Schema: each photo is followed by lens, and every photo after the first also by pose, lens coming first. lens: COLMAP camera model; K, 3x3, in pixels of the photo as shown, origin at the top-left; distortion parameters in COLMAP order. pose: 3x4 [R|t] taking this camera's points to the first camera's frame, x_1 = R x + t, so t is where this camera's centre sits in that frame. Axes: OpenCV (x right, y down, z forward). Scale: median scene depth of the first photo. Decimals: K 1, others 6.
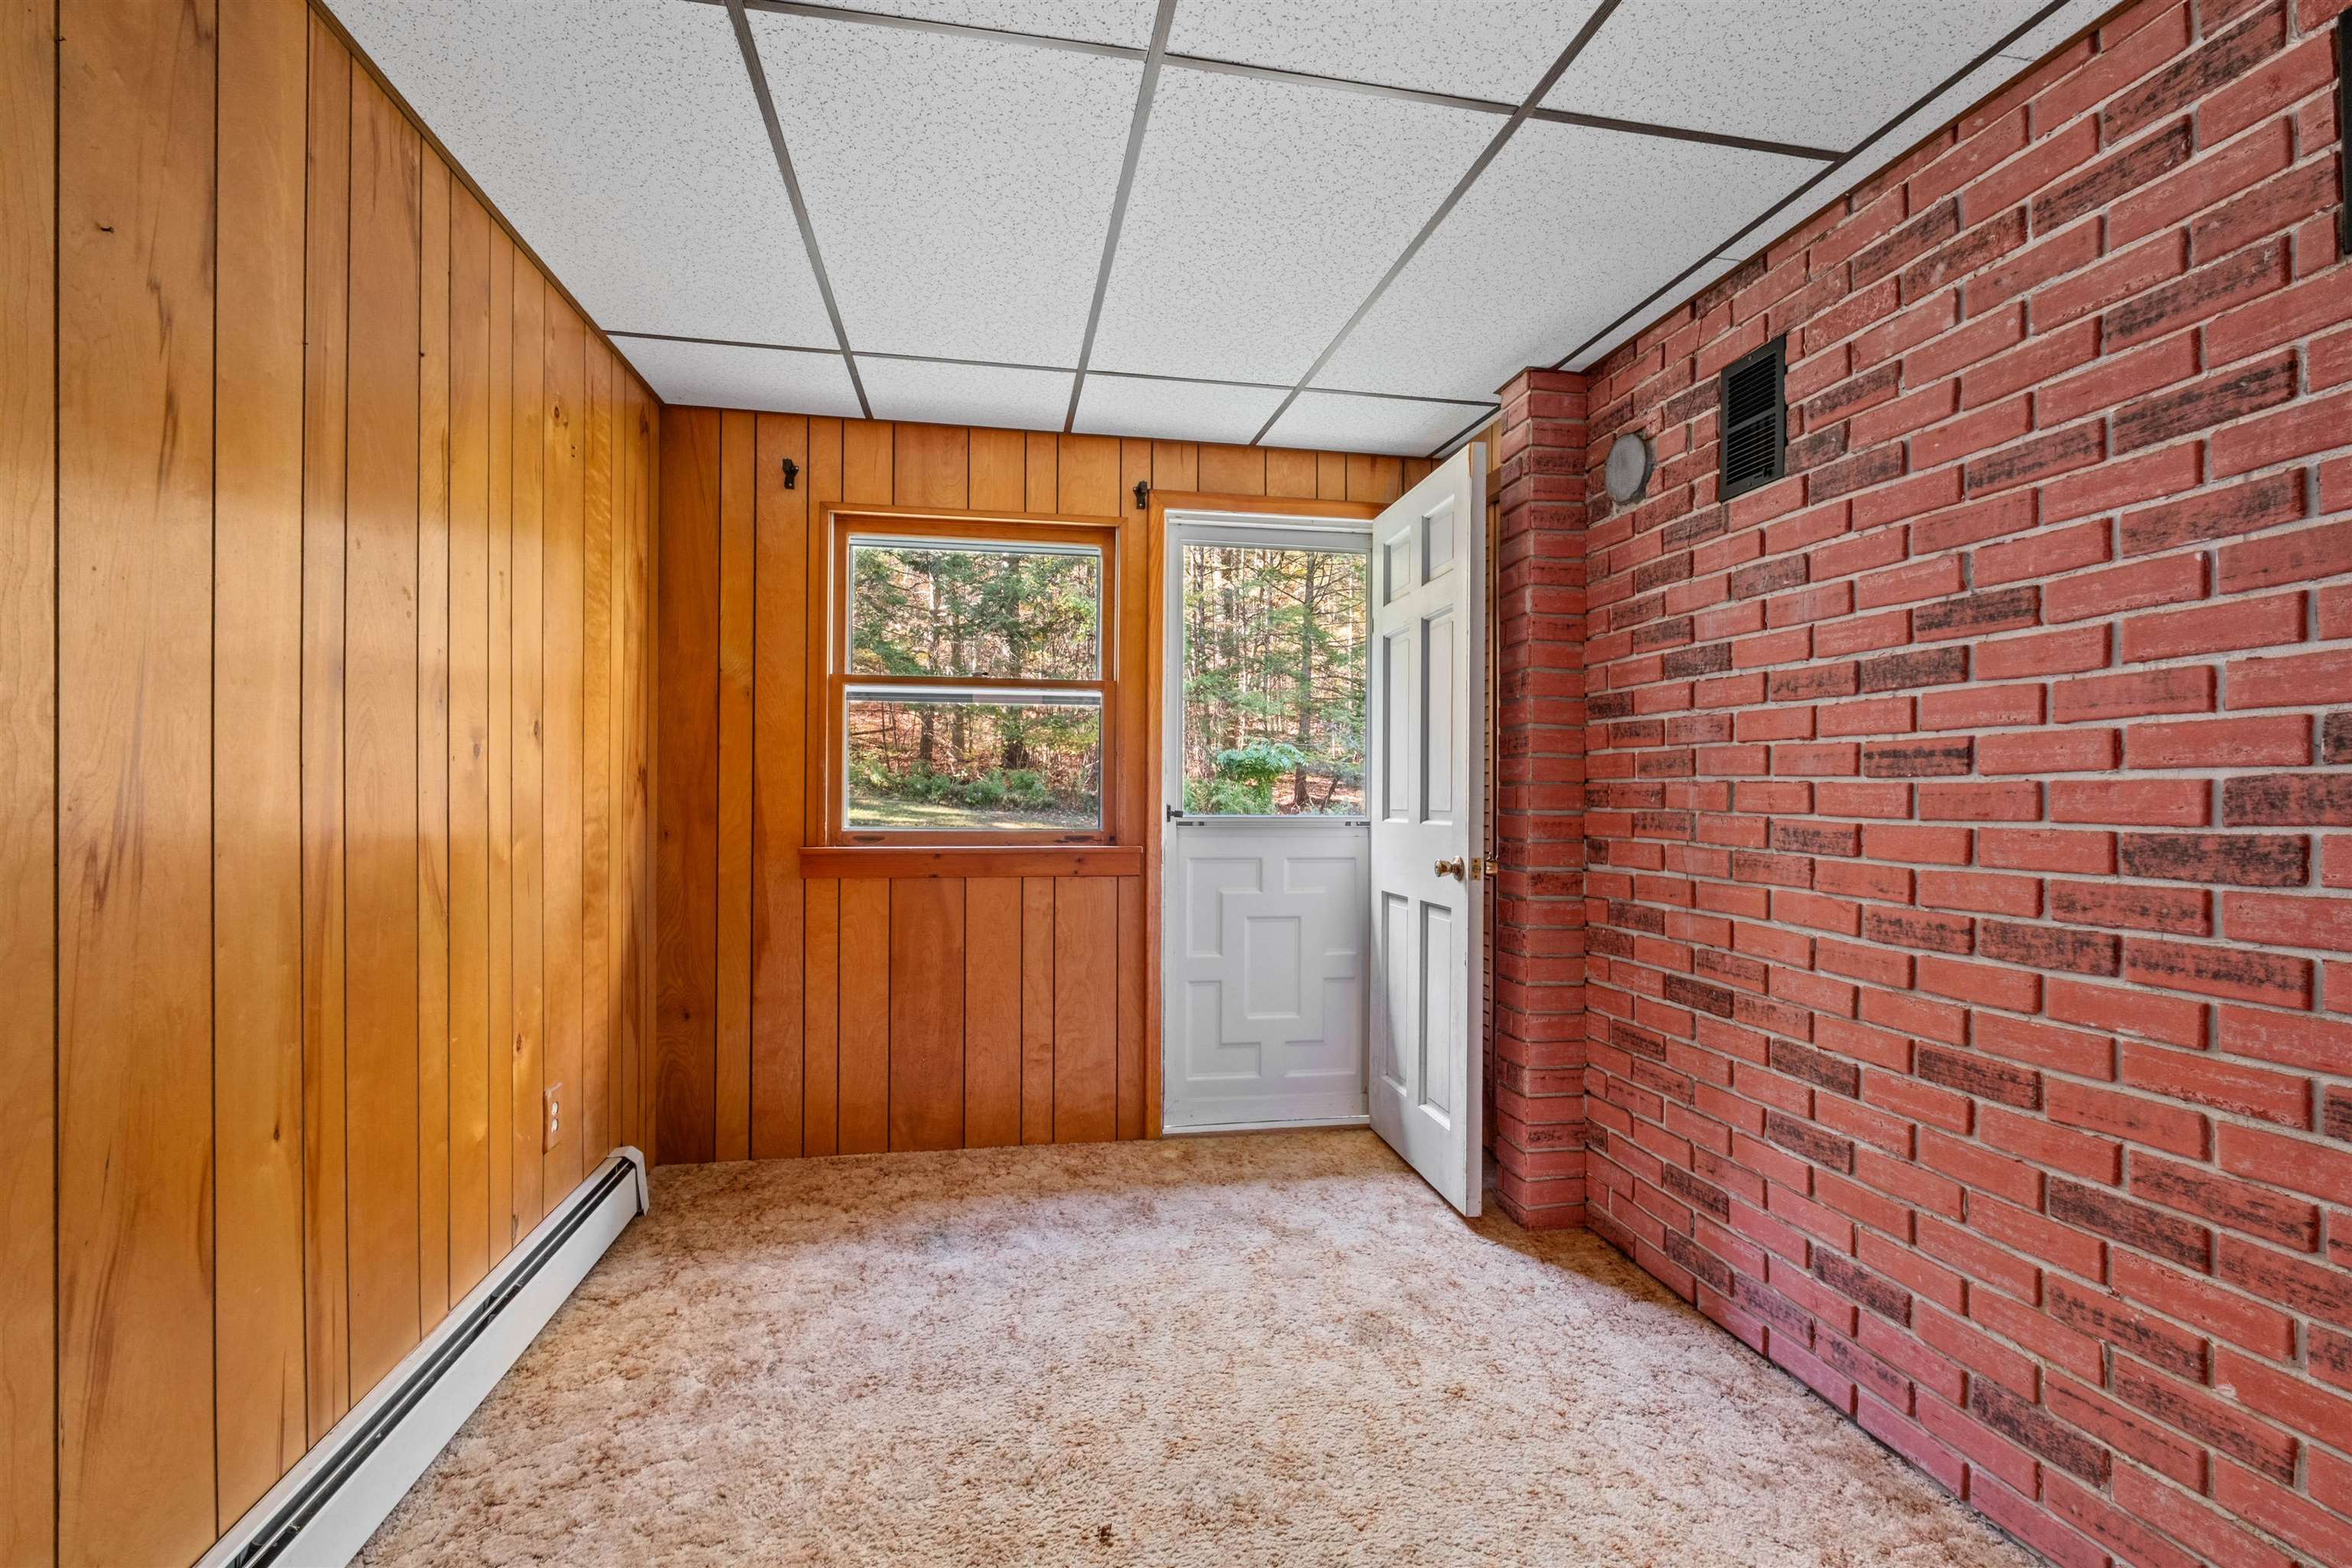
lens RADIAL K [[1038.3, 0, 1167.1], [0, 1038.3, 797.6], [0, 0, 1]] dist [-0.005025, 0.001103]
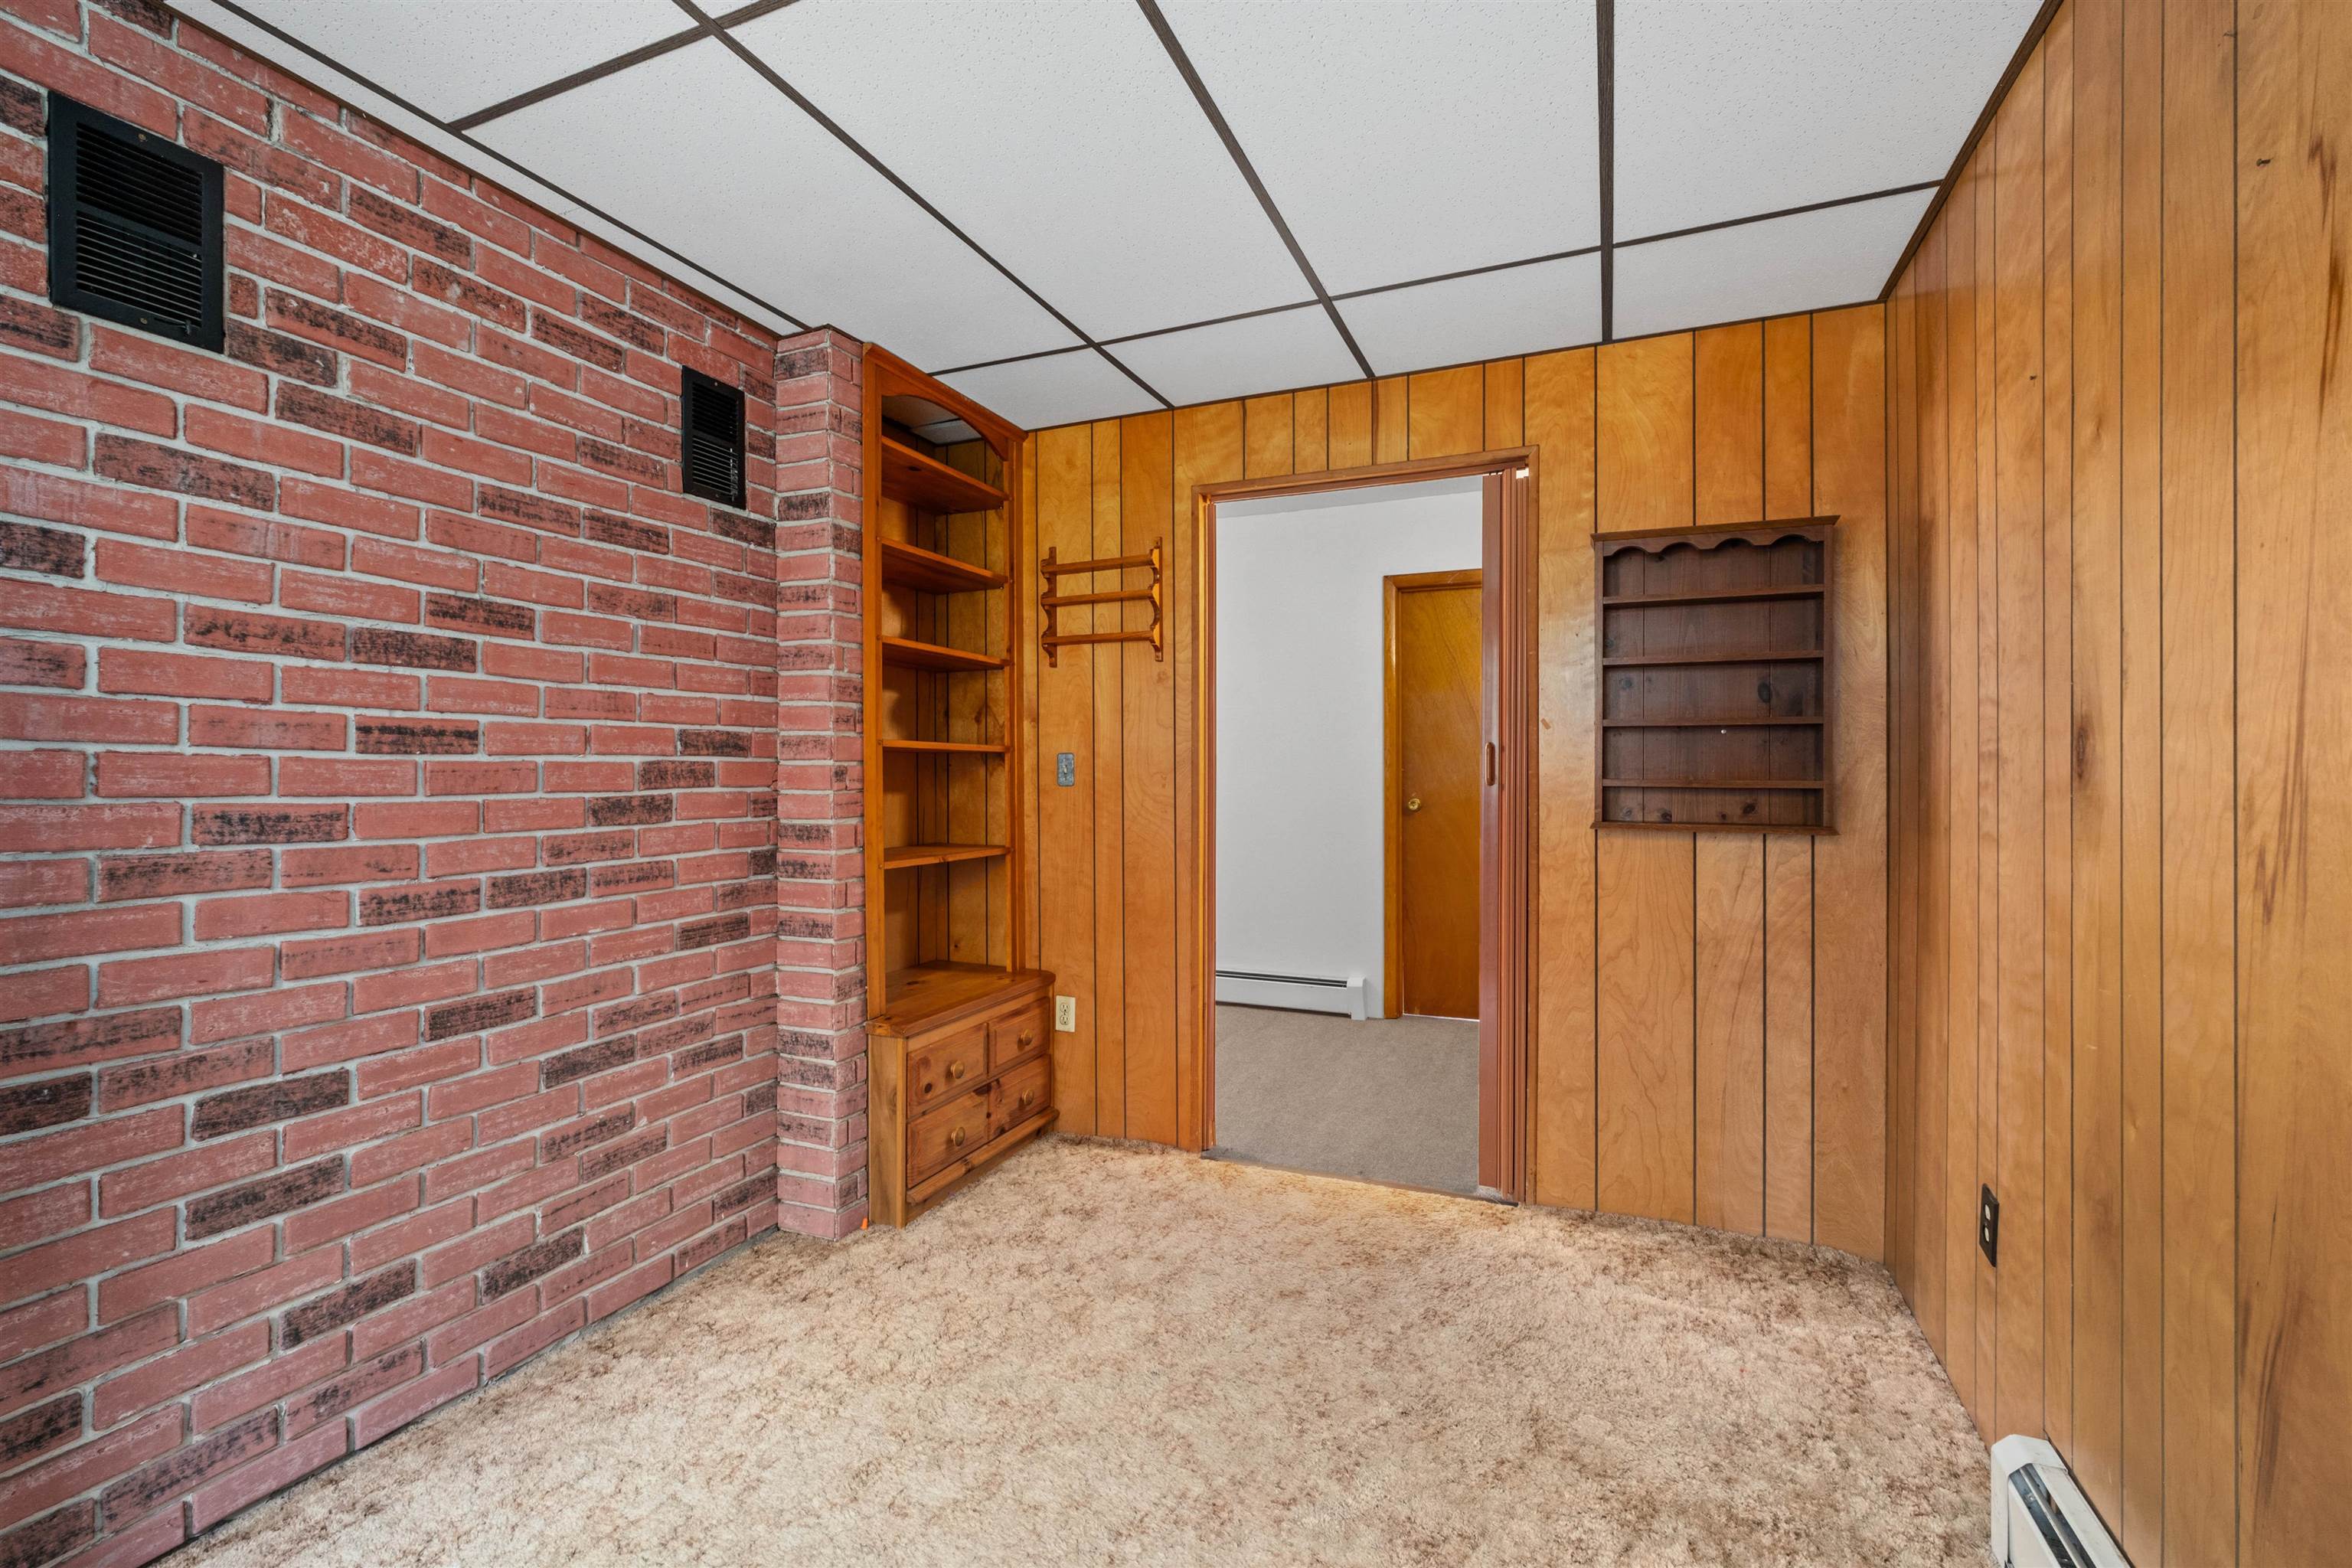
lens RADIAL K [[1038.3, 0, 1164.0], [0, 1038.3, 773.5], [0, 0, 1]] dist [-0.005025, 0.001103]
pose [[-0.834402, -0.009385, 0.551076, -0.513164], [-0.006865, 0.999954, 0.006635, -0.014093], [-0.551113, 0.001754, -0.834429, 1.600512]]
